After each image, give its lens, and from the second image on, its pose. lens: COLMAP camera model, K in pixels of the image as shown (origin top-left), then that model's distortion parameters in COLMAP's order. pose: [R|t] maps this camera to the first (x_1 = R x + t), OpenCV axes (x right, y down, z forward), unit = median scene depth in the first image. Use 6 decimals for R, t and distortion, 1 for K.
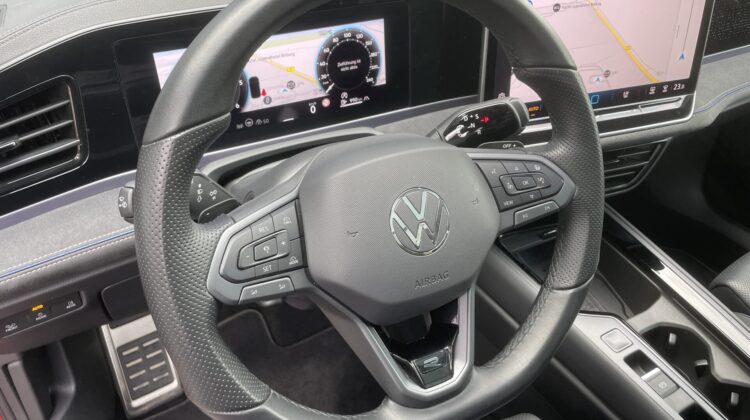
lens RADIAL K [[574.5, 0, 364.9], [0, 574.5, 195.4], [0, 0, 1]] dist [0.066289, -0.105416]
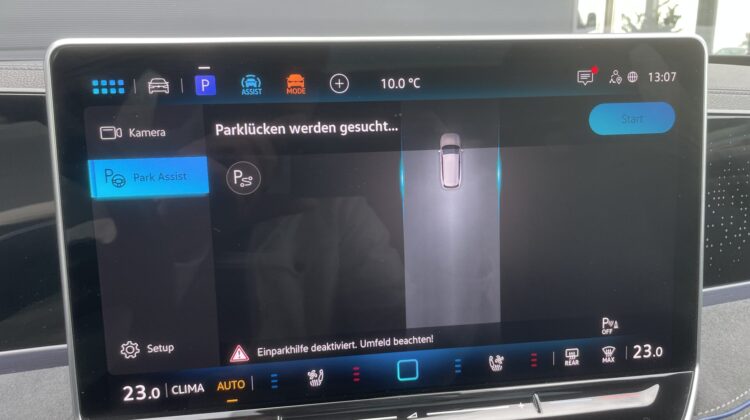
lens RADIAL K [[574.5, 0, 382.4], [0, 574.5, 208.2], [0, 0, 1]] dist [0.066289, -0.105416]
pose [[0.982675, 0.030306, -0.182841, 0.536038], [-0.088965, 0.942583, -0.321903, -0.167707], [0.162587, 0.332593, 0.928950, 0.695639]]
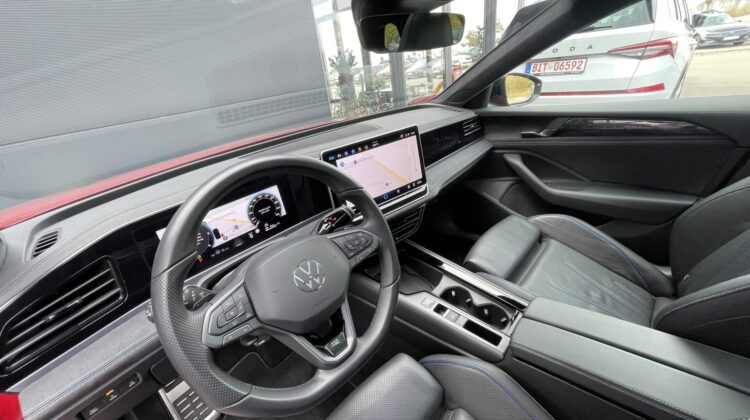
lens RADIAL K [[302.0, 0, 369.6], [0, 302.0, 209.1], [0, 0, 1]] dist [-0.006757, 0.002092]
pose [[0.939512, -0.250374, 0.233732, 0.073984], [0.286755, 0.948162, -0.136973, 0.020652], [-0.187321, 0.195711, 0.962605, -0.089380]]
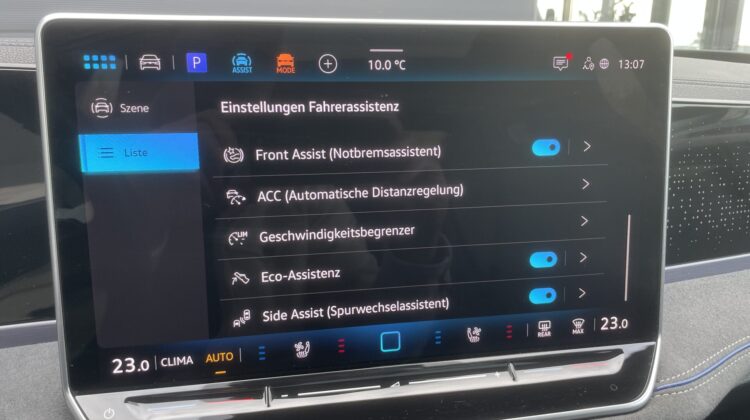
lens RADIAL K [[574.5, 0, 376.3], [0, 574.5, 207.9], [0, 0, 1]] dist [0.066289, -0.105416]
pose [[0.991503, 0.037541, -0.124552, 0.518587], [-0.075351, 0.946217, -0.314635, -0.148859], [0.106041, 0.321346, 0.941006, 0.680747]]
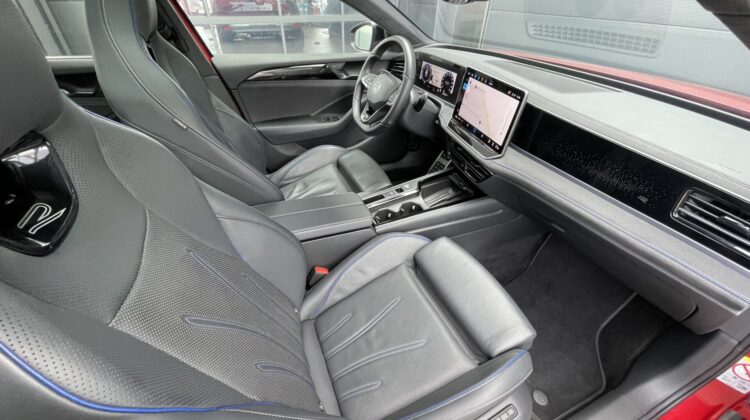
lens RADIAL K [[302.0, 0, 368.5], [0, 302.0, 209.4], [0, 0, 1]] dist [-0.006757, 0.002092]
pose [[-0.094467, 0.585856, -0.804891, 2.060220], [-0.570957, 0.630437, 0.525887, -0.453231], [0.815527, 0.509237, 0.274943, 0.506566]]
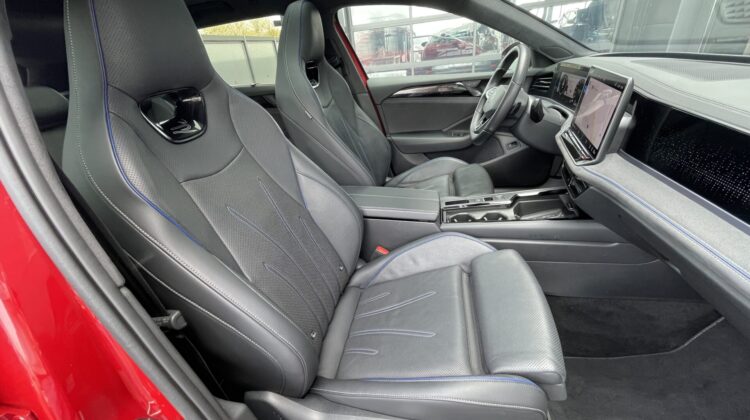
lens RADIAL K [[302.0, 0, 370.0], [0, 302.0, 210.6], [0, 0, 1]] dist [-0.006757, 0.002092]
pose [[-0.633156, 0.417198, -0.651966, 2.079523], [-0.347008, 0.599919, 0.720890, -0.637482], [0.691880, 0.682674, -0.235071, 1.082299]]
